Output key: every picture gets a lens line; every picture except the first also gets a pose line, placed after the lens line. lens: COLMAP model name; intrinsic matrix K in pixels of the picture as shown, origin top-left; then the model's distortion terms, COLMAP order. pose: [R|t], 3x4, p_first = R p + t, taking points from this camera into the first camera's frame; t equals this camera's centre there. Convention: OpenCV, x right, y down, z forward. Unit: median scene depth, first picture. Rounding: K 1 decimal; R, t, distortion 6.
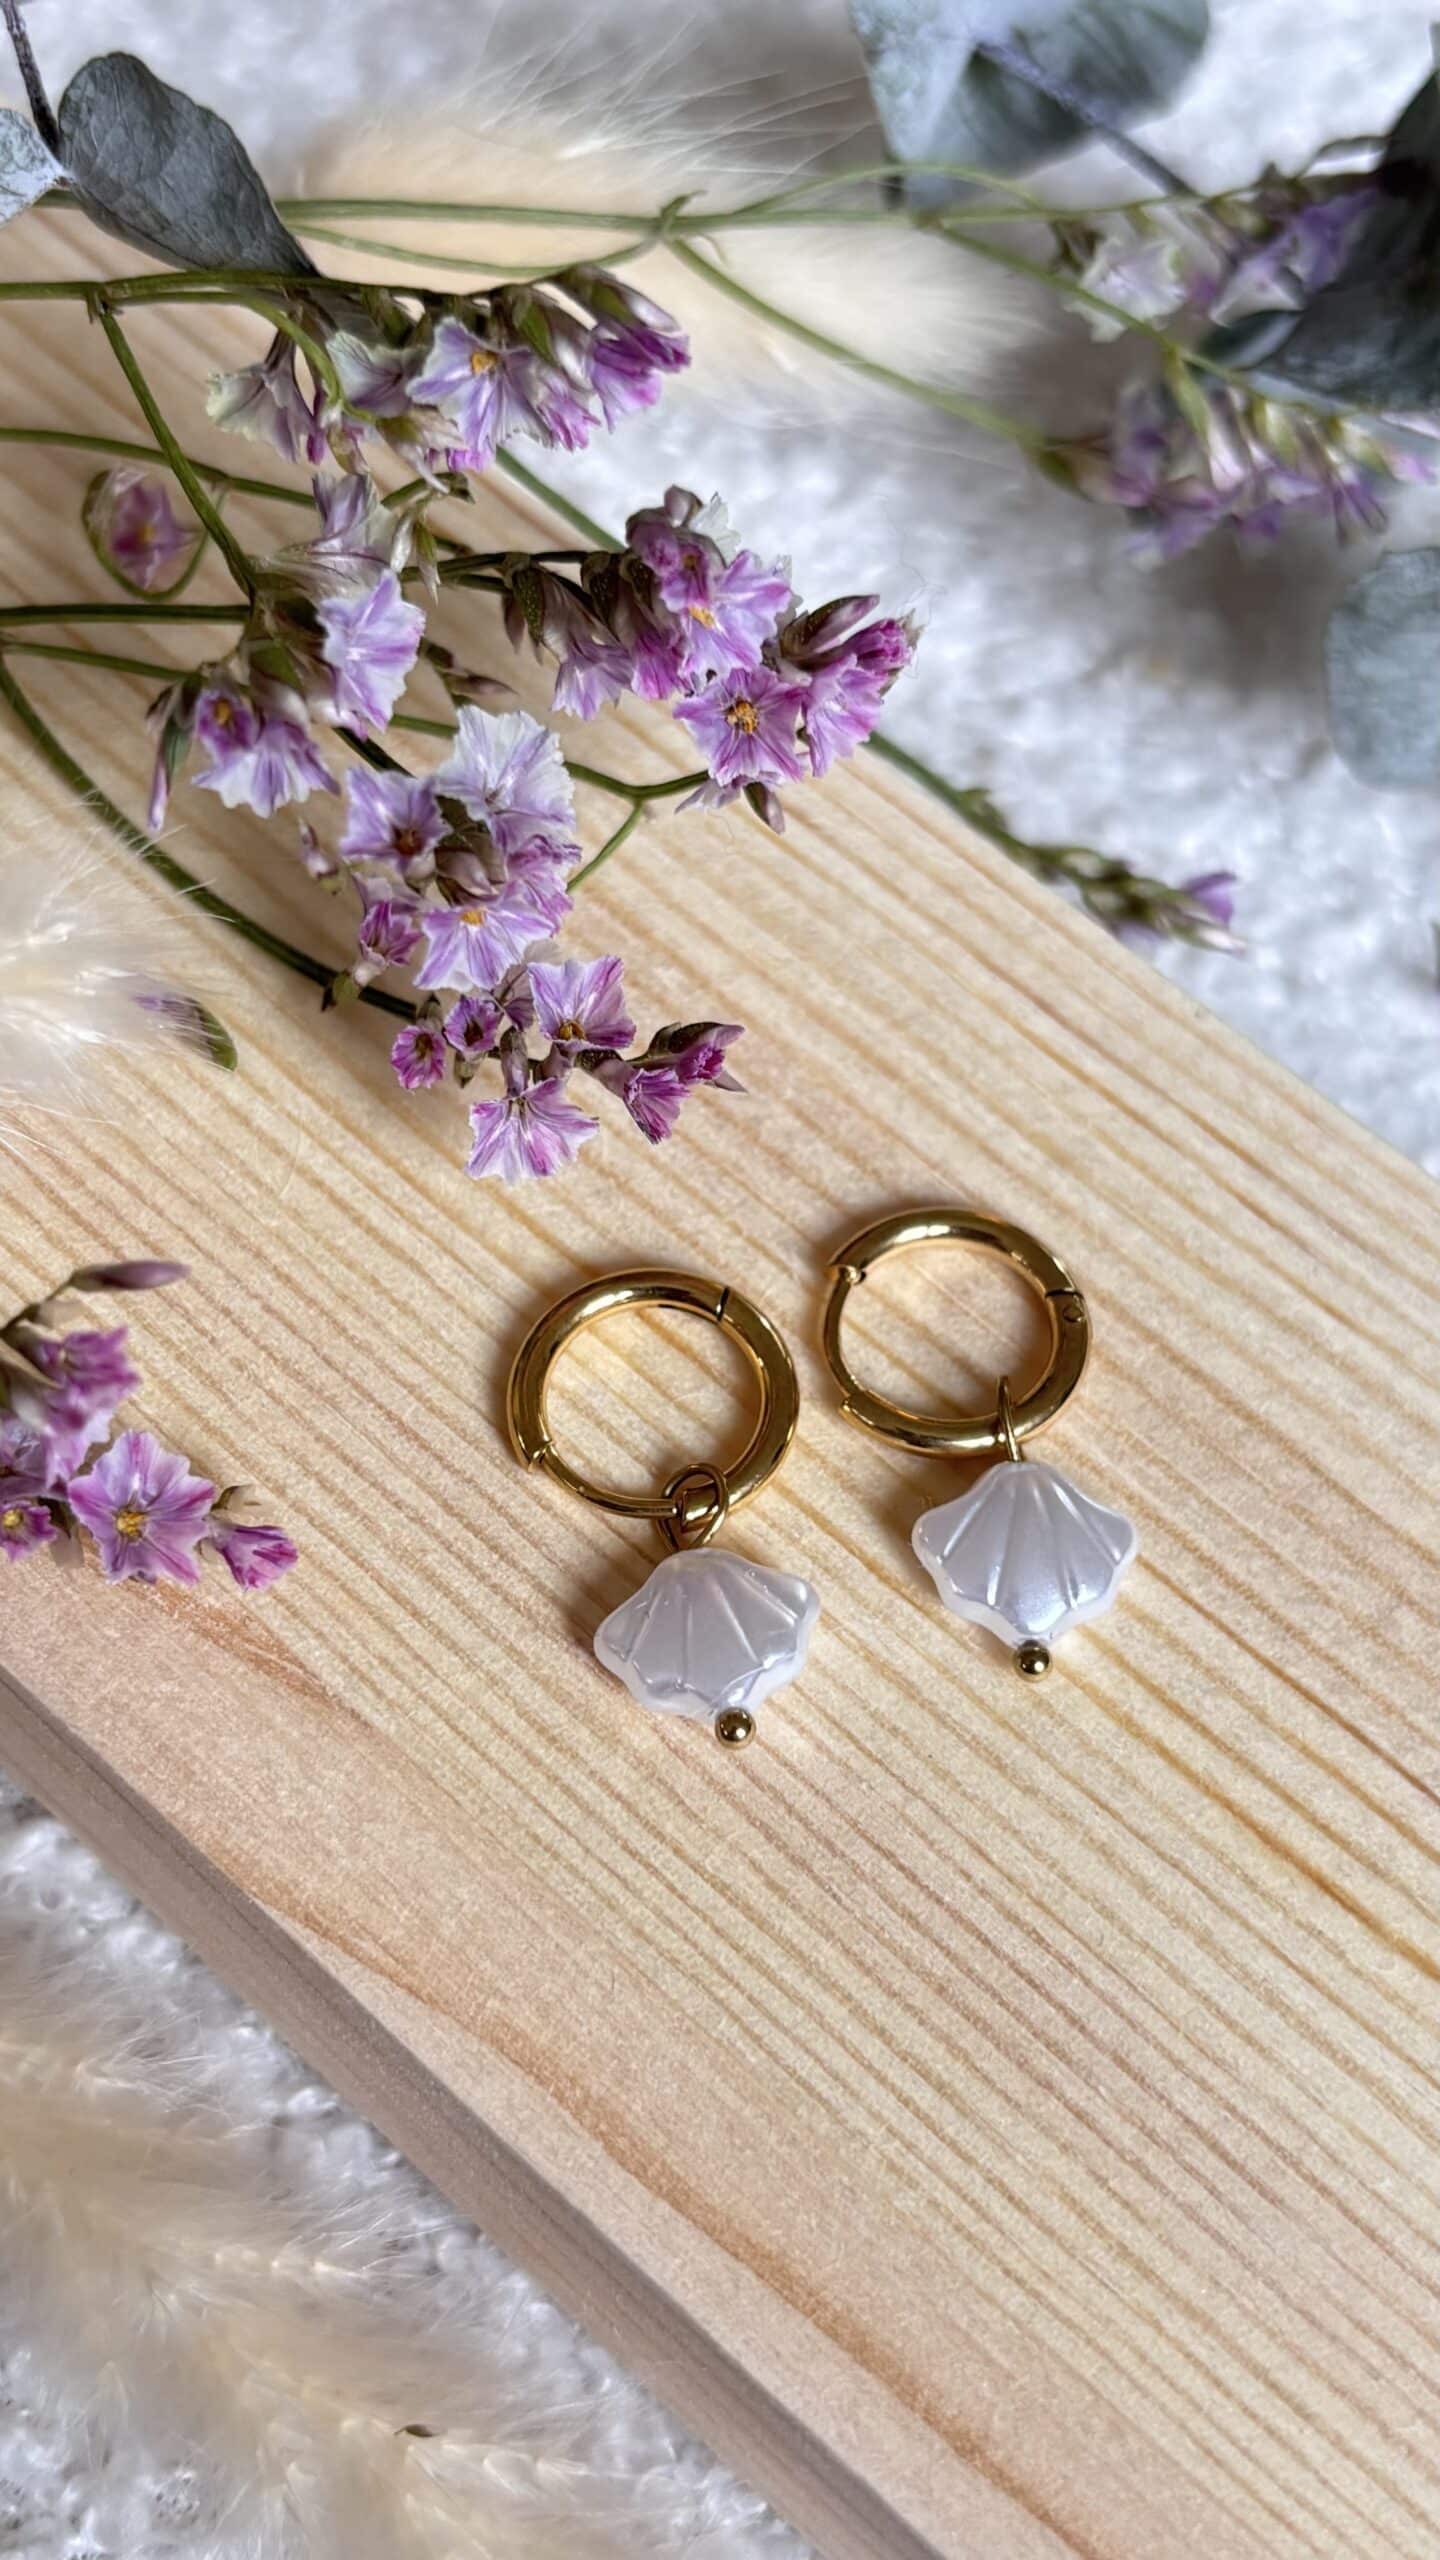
lens RADIAL K [[2896.0, 0, 720.0], [0, 2896.0, 1280.0], [0, 0, 1]] dist [0.088264, -0.254134]
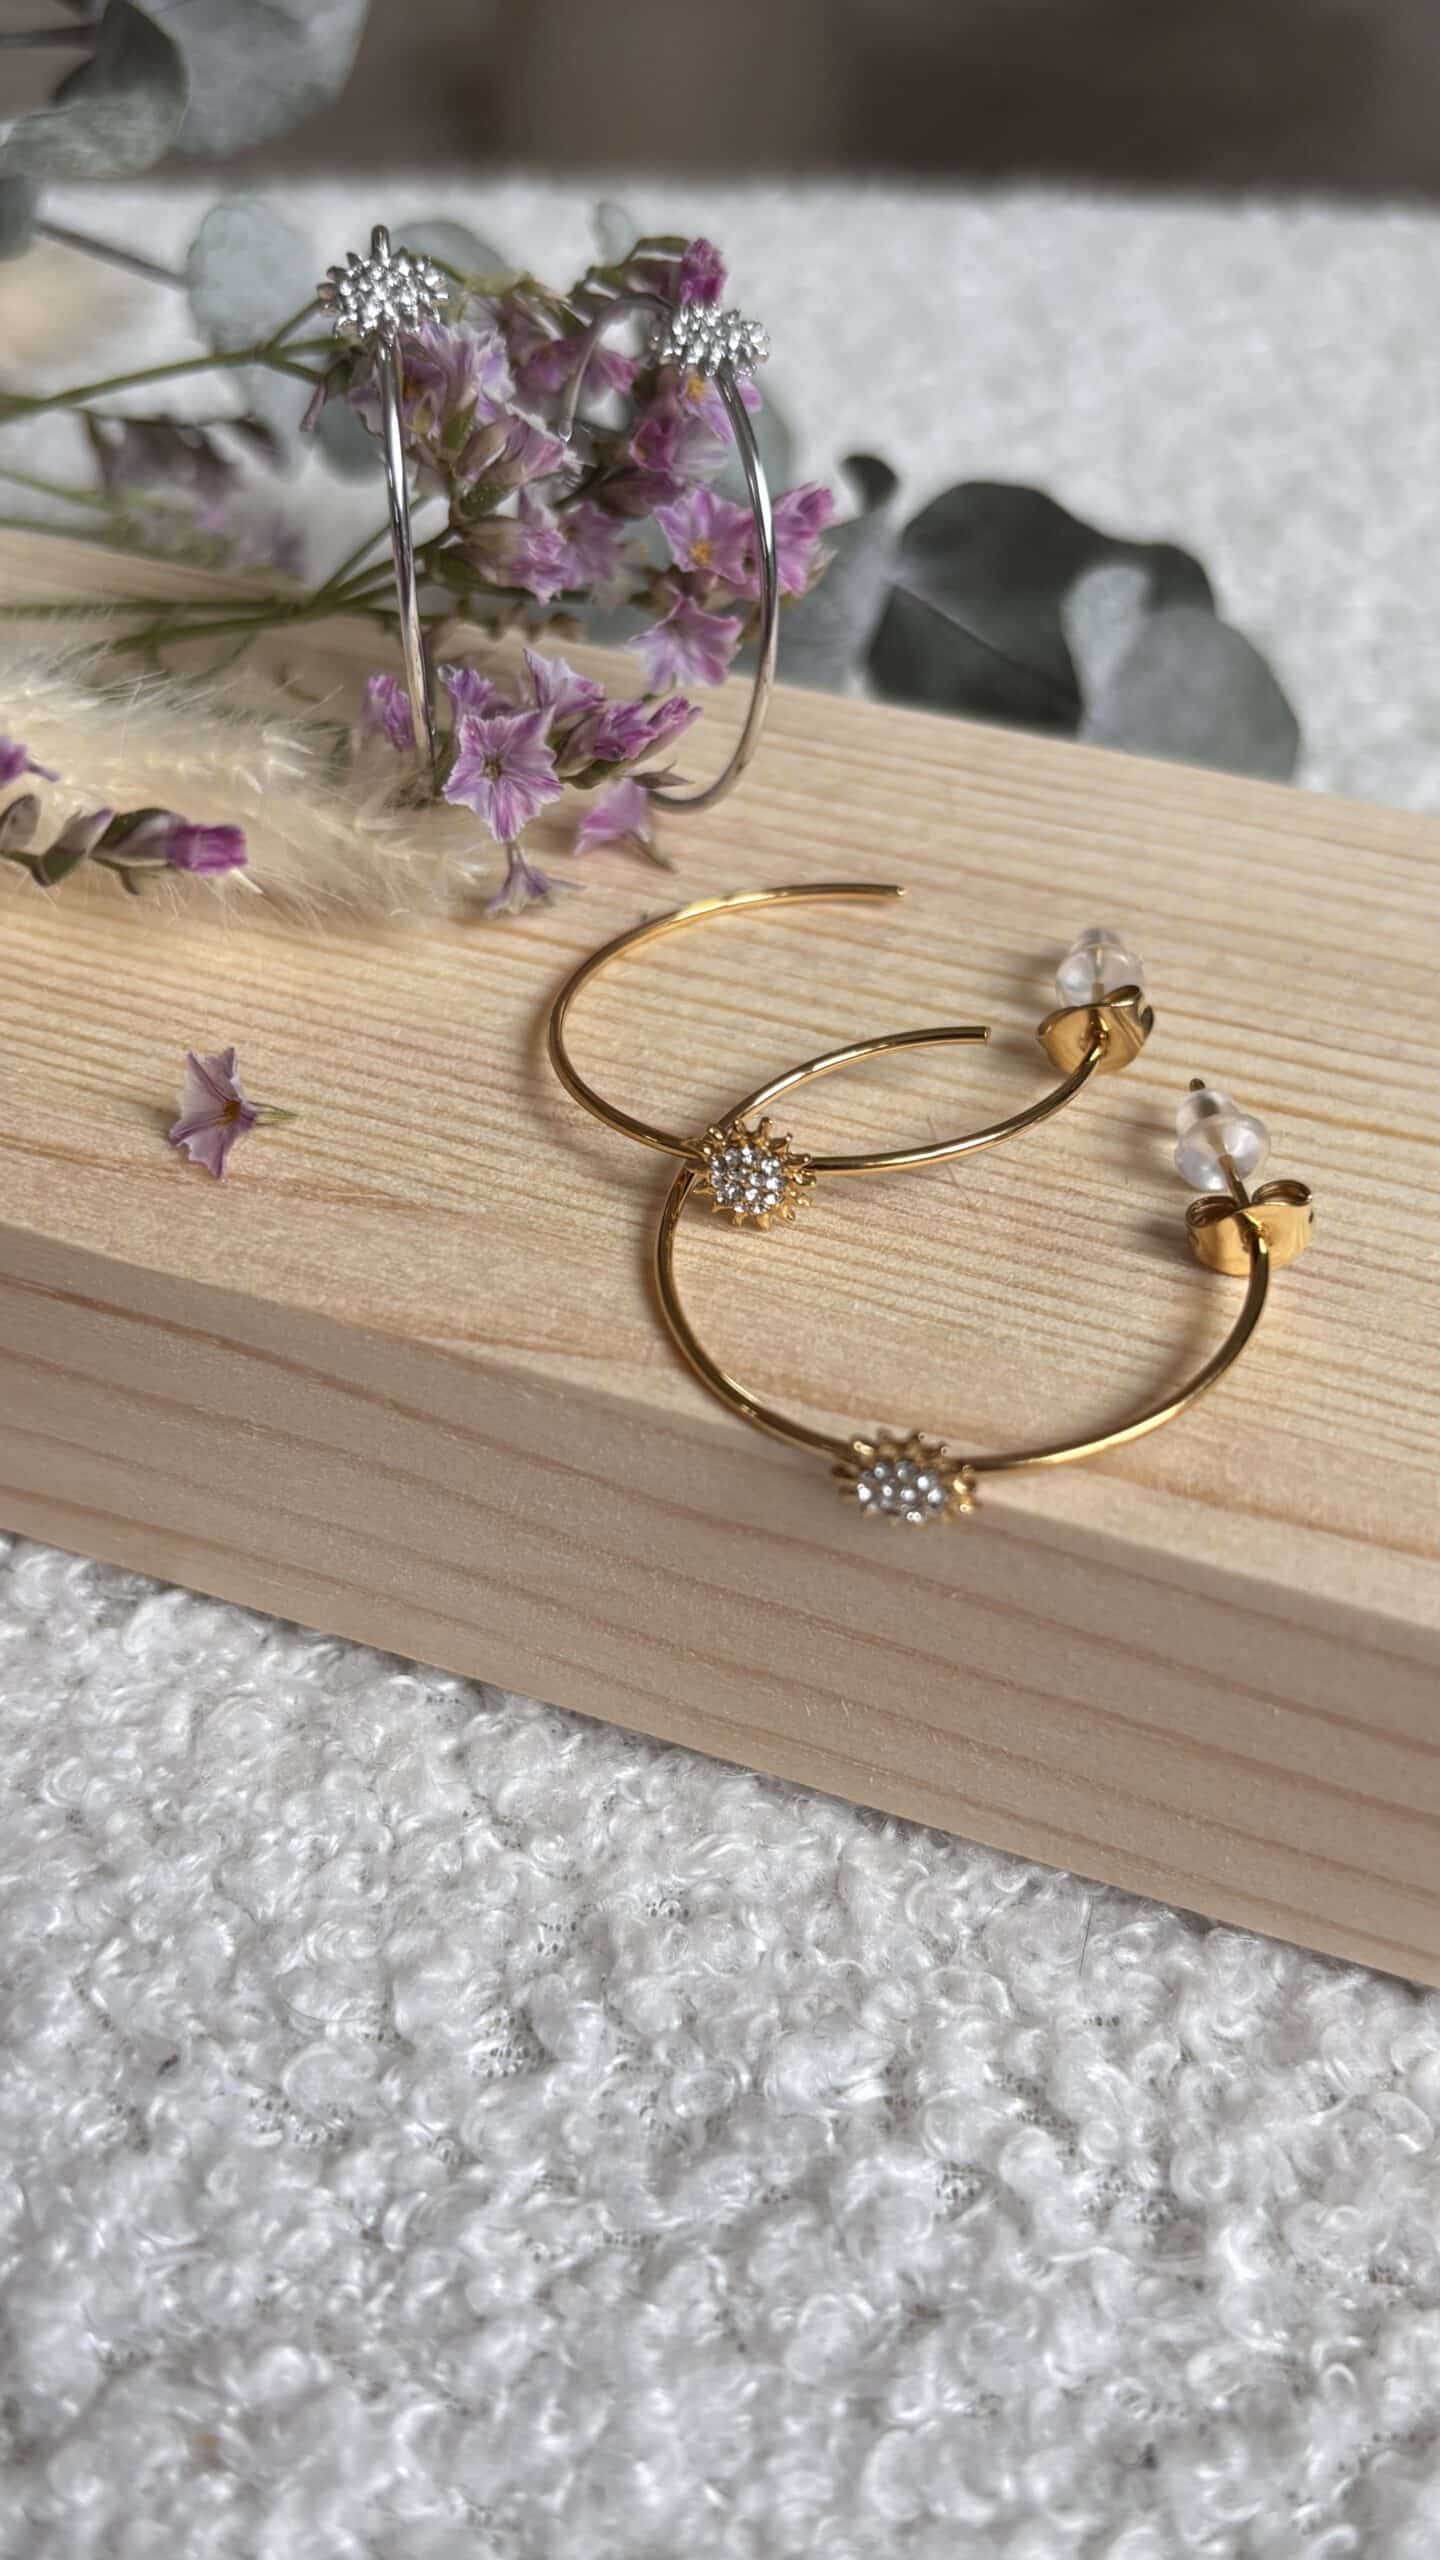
lens RADIAL K [[2414.9, 0, 708.0], [0, 2414.9, 1269.1], [0, 0, 1]] dist [0.160622, -0.684615]
pose [[0.931996, -0.269030, 0.242911, -0.265638], [0.337545, 0.888388, -0.311174, 0.496537], [-0.132084, 0.372007, 0.918784, 0.143137]]
